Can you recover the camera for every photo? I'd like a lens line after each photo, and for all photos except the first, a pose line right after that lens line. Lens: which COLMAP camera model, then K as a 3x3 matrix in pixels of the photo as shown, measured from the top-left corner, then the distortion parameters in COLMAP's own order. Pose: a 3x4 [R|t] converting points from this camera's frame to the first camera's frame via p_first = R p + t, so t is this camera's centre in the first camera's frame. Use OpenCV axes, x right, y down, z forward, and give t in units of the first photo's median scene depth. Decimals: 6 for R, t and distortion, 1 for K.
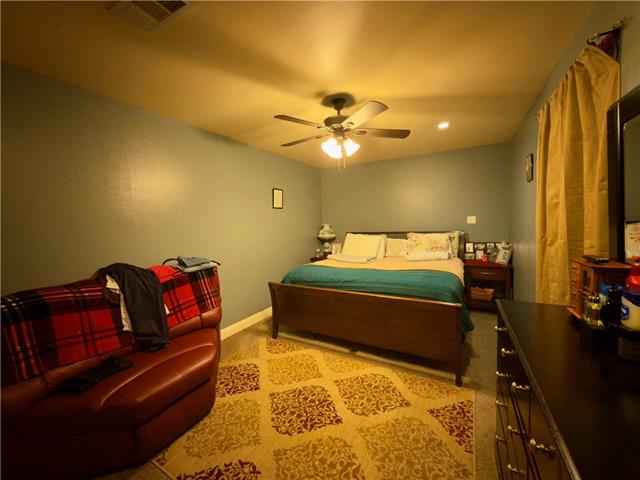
lens RADIAL K [[255.8, 0, 319.7], [0, 255.8, 240.2], [0, 0, 1]] dist [0.000218, 0.000010]
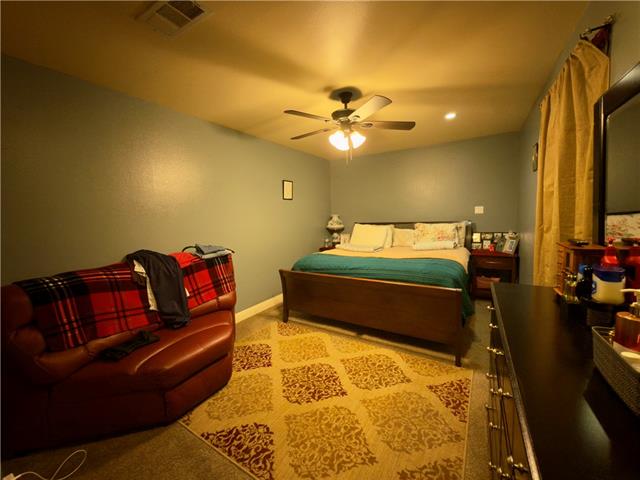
lens RADIAL K [[255.8, 0, 319.7], [0, 255.8, 240.2], [0, 0, 1]] dist [0.000218, 0.000010]
pose [[0.999248, 0.001254, -0.038746, 0.009273], [-0.000047, 0.999516, 0.031119, 0.013167], [0.038767, -0.031094, 0.998764, -0.056014]]
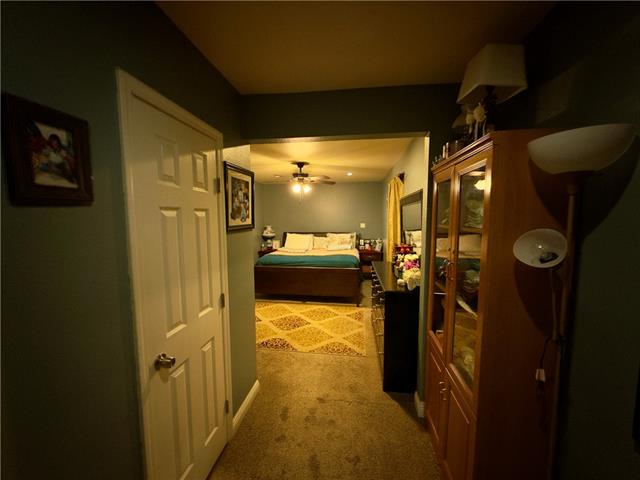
lens RADIAL K [[255.8, 0, 319.7], [0, 255.8, 240.2], [0, 0, 1]] dist [0.000218, 0.000010]
pose [[0.932075, -0.006848, 0.362199, -0.449557], [0.001794, 0.999896, 0.014288, -0.014566], [-0.362260, -0.012668, 0.931991, -0.746022]]
